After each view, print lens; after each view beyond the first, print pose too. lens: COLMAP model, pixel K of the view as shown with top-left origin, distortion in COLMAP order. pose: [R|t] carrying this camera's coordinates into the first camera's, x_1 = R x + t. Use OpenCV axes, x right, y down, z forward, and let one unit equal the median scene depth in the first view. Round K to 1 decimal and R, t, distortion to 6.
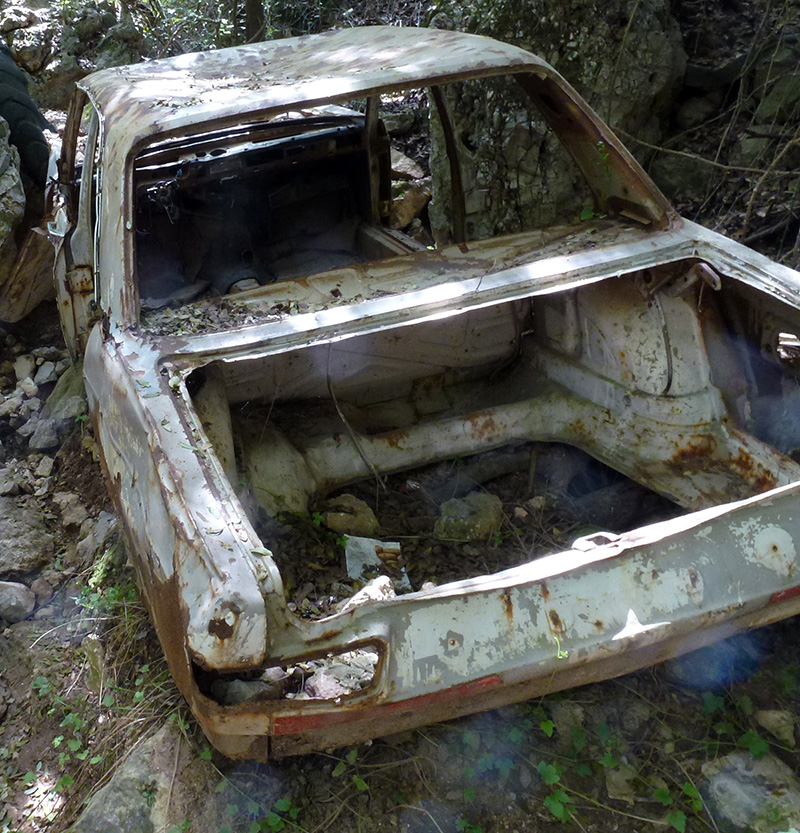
lens RADIAL K [[1119.0, 0, 400.1], [0, 1119.0, 416.1], [0, 0, 1]] dist [-0.049325, 0.000000]
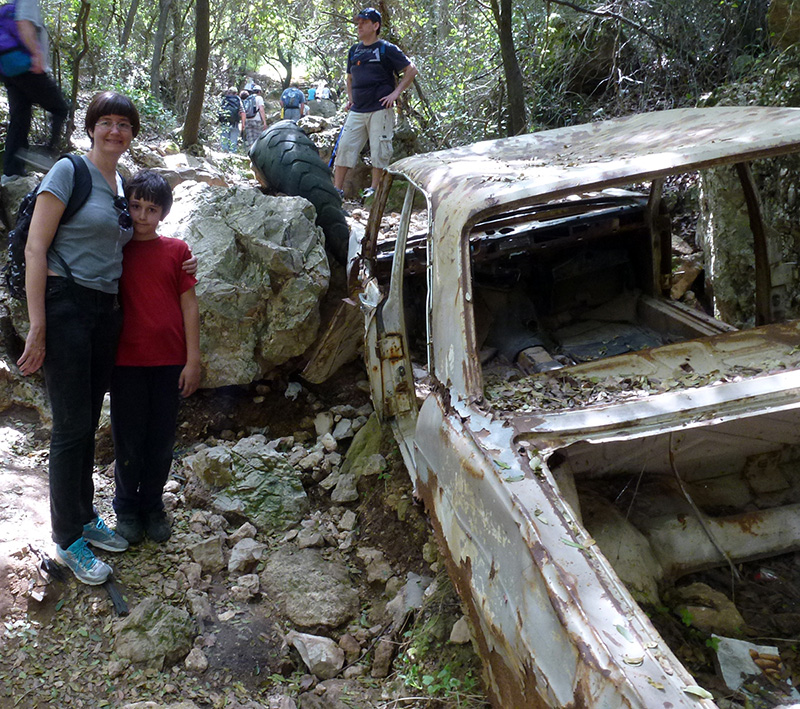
lens RADIAL K [[845.9, 0, 400.2], [0, 845.9, 353.4], [0, 0, 1]] dist [-0.054854, 0.000000]
pose [[0.987040, 0.009799, -0.160176, -0.161188], [-0.026093, 0.994651, -0.099942, -0.038914], [0.158340, 0.102826, 0.982016, 0.225494]]
